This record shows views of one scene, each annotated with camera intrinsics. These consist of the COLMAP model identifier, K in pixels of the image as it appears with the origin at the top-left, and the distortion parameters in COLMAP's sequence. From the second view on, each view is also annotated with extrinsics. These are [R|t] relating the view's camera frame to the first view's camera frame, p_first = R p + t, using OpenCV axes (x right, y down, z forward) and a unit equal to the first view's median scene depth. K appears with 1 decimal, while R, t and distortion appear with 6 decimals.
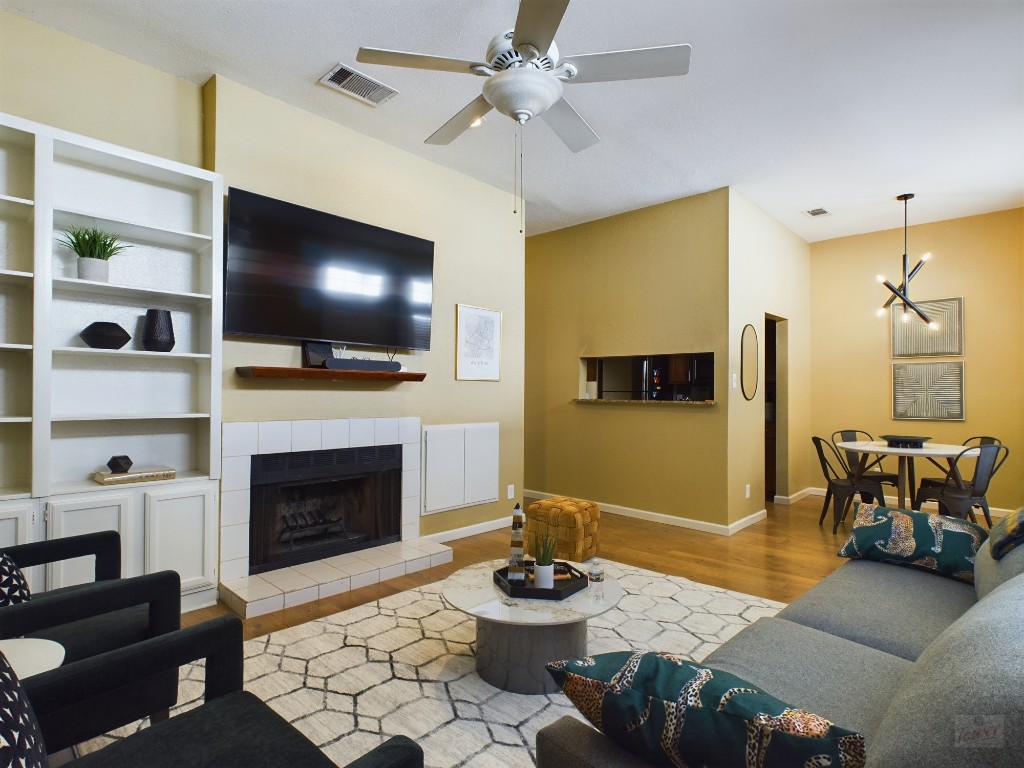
lens RADIAL K [[537.7, 0, 515.0], [0, 537.7, 389.6], [0, 0, 1]] dist [0.006674, -0.003248]
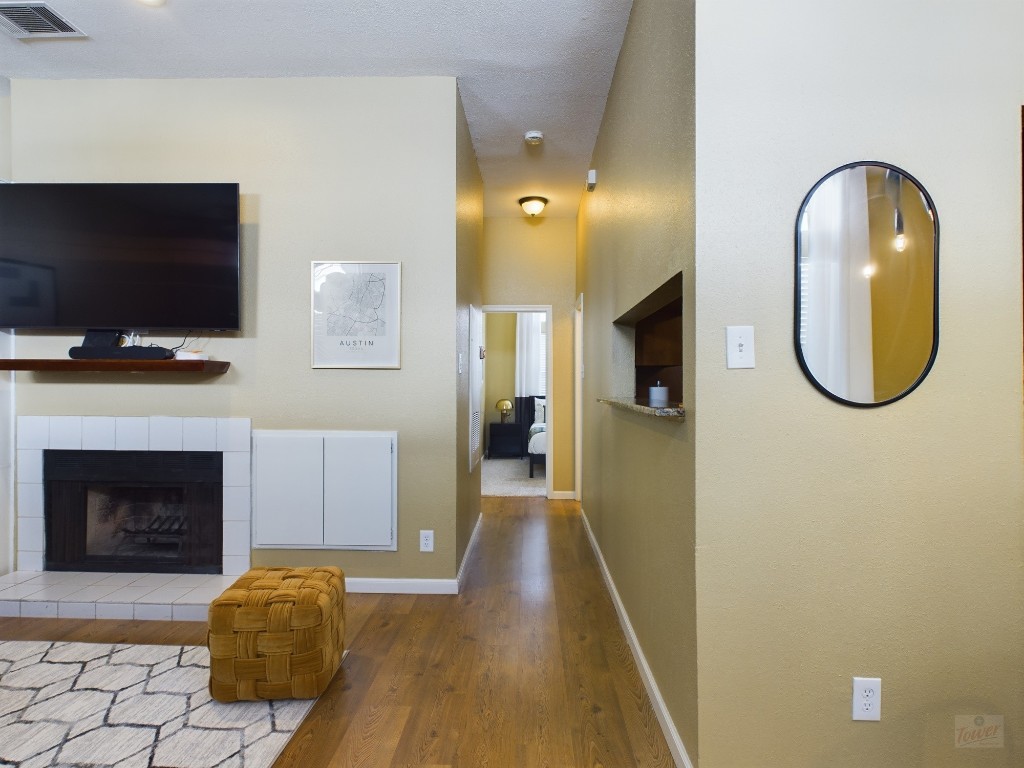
lens RADIAL K [[537.7, 0, 516.2], [0, 537.7, 387.5], [0, 0, 1]] dist [0.006674, -0.003248]
pose [[0.665052, -0.002677, -0.746792, 0.562821], [0.004116, 0.999992, 0.000081, 0.008112], [0.746786, -0.003128, 0.665057, 0.677046]]
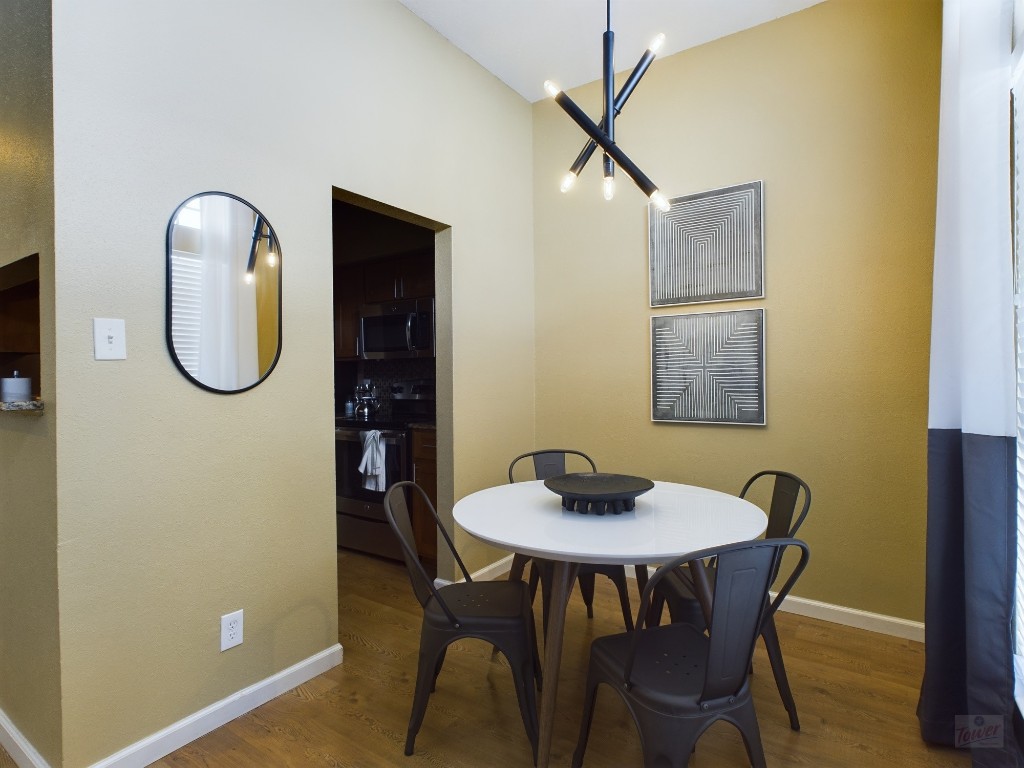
lens RADIAL K [[537.7, 0, 509.9], [0, 537.7, 378.9], [0, 0, 1]] dist [0.006674, -0.003248]
pose [[0.989160, -0.009160, 0.146558, 0.607813], [0.007938, 0.999929, 0.008914, 0.008072], [-0.146629, -0.007654, 0.989162, 0.624662]]
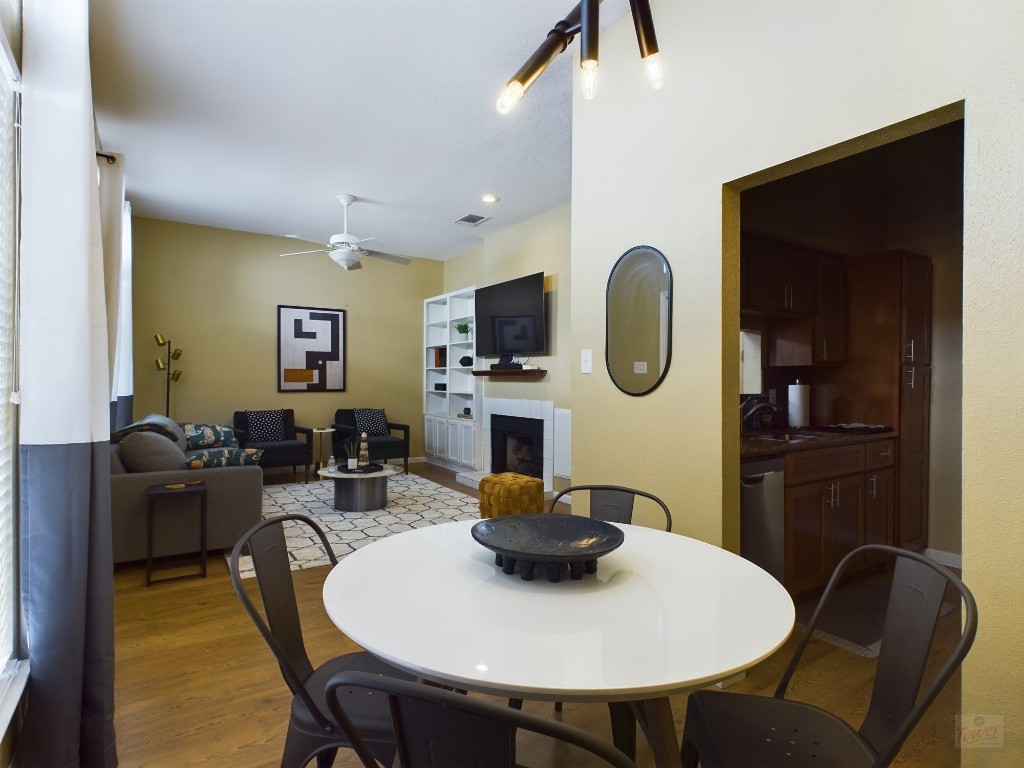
lens RADIAL K [[537.7, 0, 508.5], [0, 537.7, 388.4], [0, 0, 1]] dist [0.006674, -0.003248]
pose [[-0.231785, 0.003146, -0.972762, 1.007057], [-0.004307, 0.999982, 0.004260, 0.011457], [0.972758, 0.005177, -0.231767, 1.049595]]
